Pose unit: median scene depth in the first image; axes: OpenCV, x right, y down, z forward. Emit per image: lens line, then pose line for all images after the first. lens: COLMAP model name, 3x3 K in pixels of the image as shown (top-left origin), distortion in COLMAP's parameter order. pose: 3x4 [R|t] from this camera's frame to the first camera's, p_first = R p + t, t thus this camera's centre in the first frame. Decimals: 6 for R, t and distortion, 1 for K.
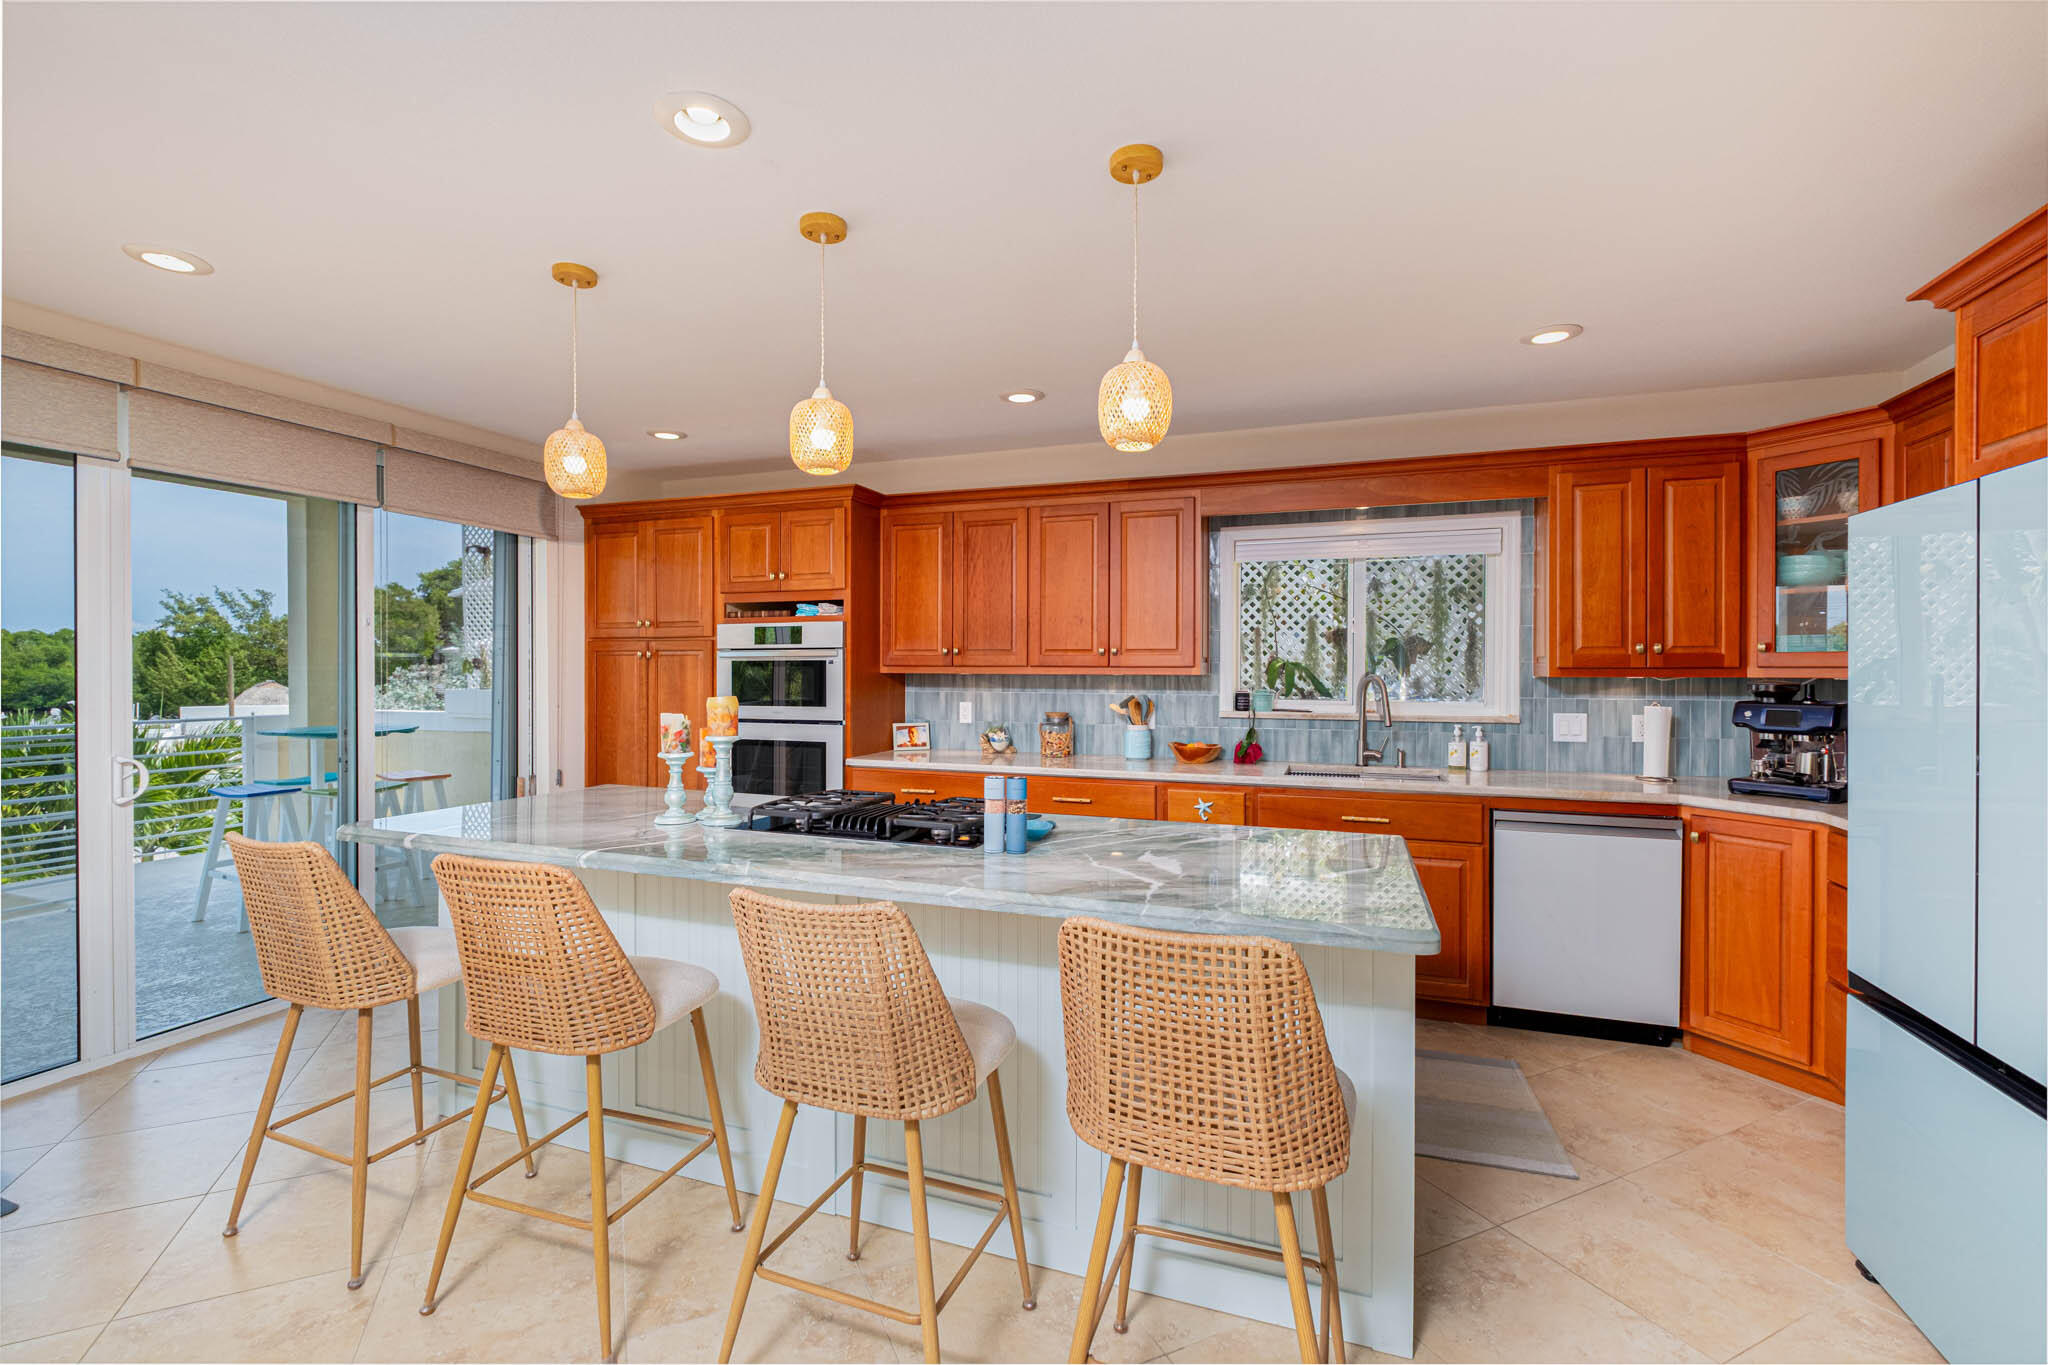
lens RADIAL K [[897.5, 0, 1012.3], [0, 897.5, 678.5], [0, 0, 1]] dist [-0.003431, -0.002661]
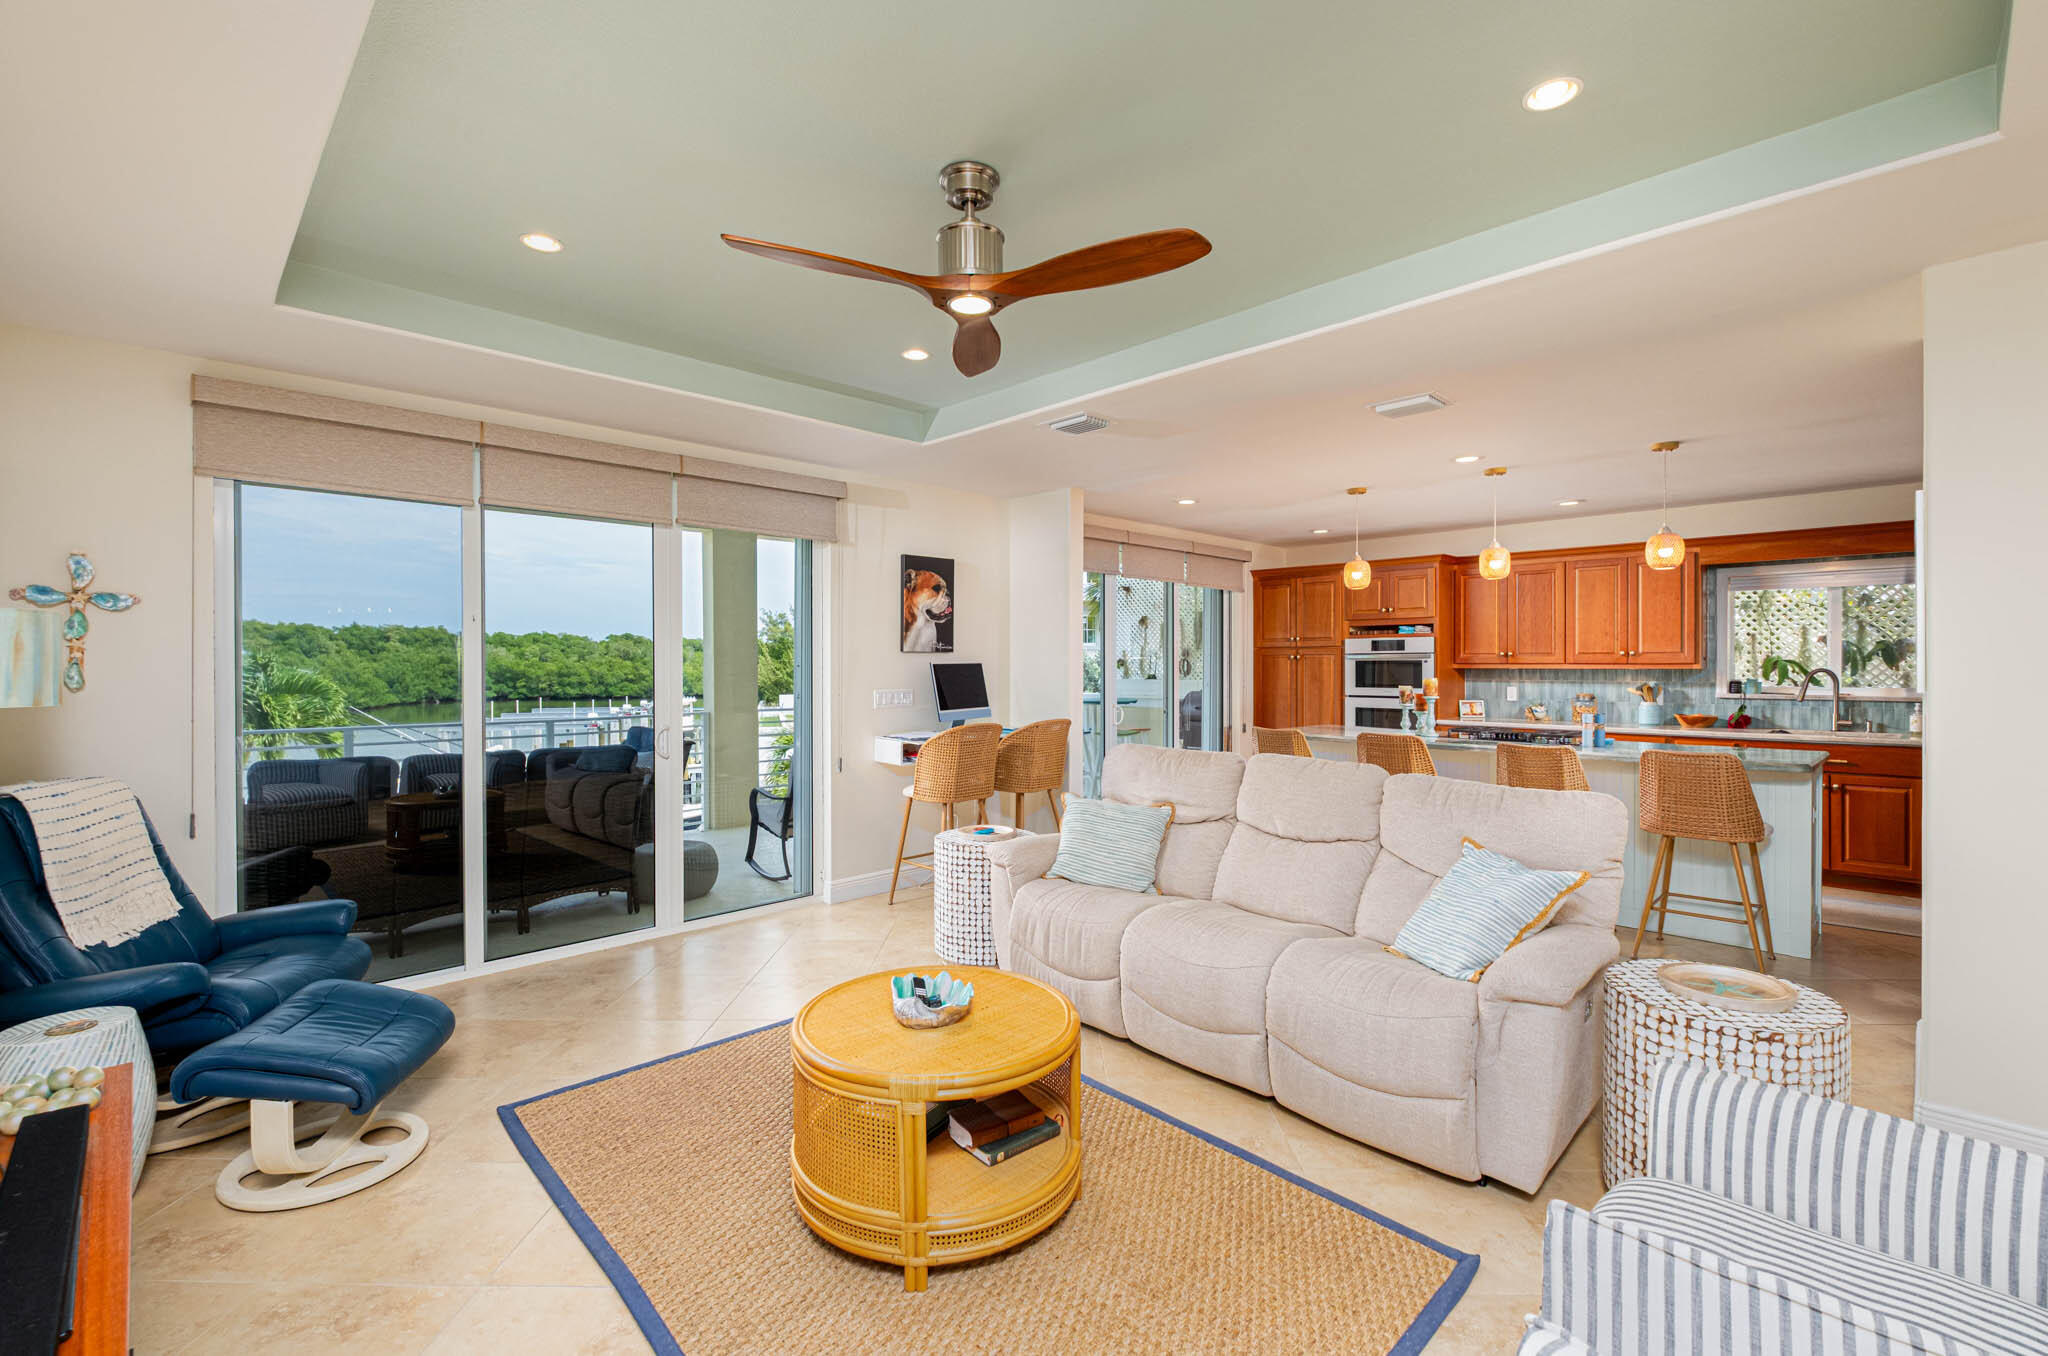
lens RADIAL K [[897.5, 0, 1020.0], [0, 897.5, 672.9], [0, 0, 1]] dist [-0.003431, -0.002661]
pose [[0.901639, -0.000047, -0.432488, -0.172667], [-0.000887, 0.999998, -0.001957, 0.006816], [0.432488, 0.002148, 0.901637, -0.863362]]
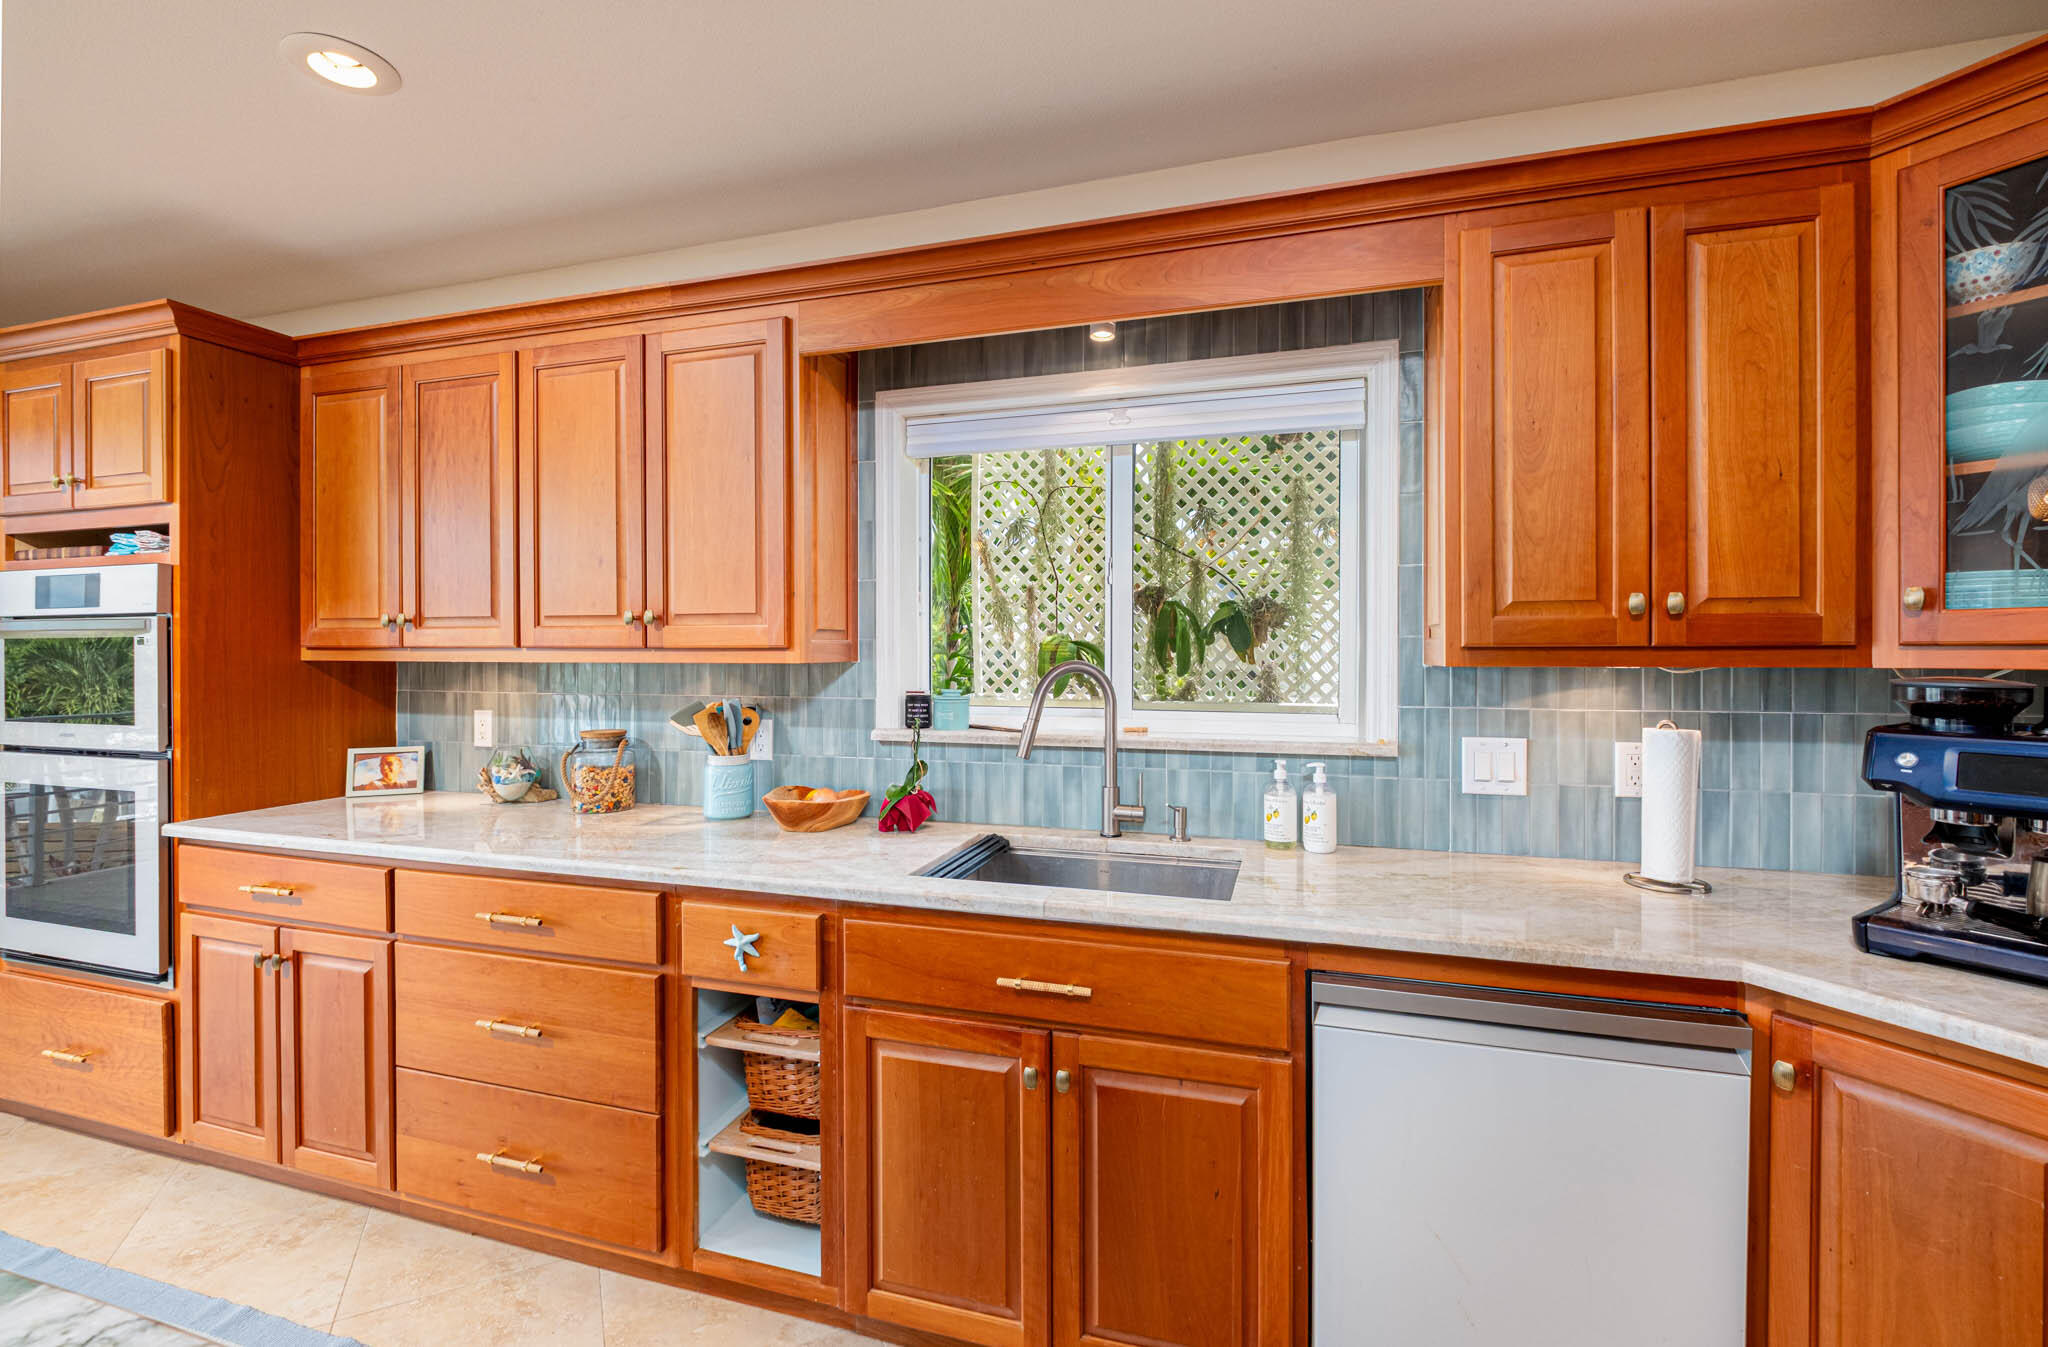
lens RADIAL K [[897.5, 0, 1027.4], [0, 897.5, 659.6], [0, 0, 1]] dist [-0.003431, -0.002661]
pose [[0.998714, -0.003103, 0.050604, 0.314405], [0.003187, 0.999994, -0.001580, -0.004882], [-0.050599, 0.001739, 0.998718, 0.478123]]
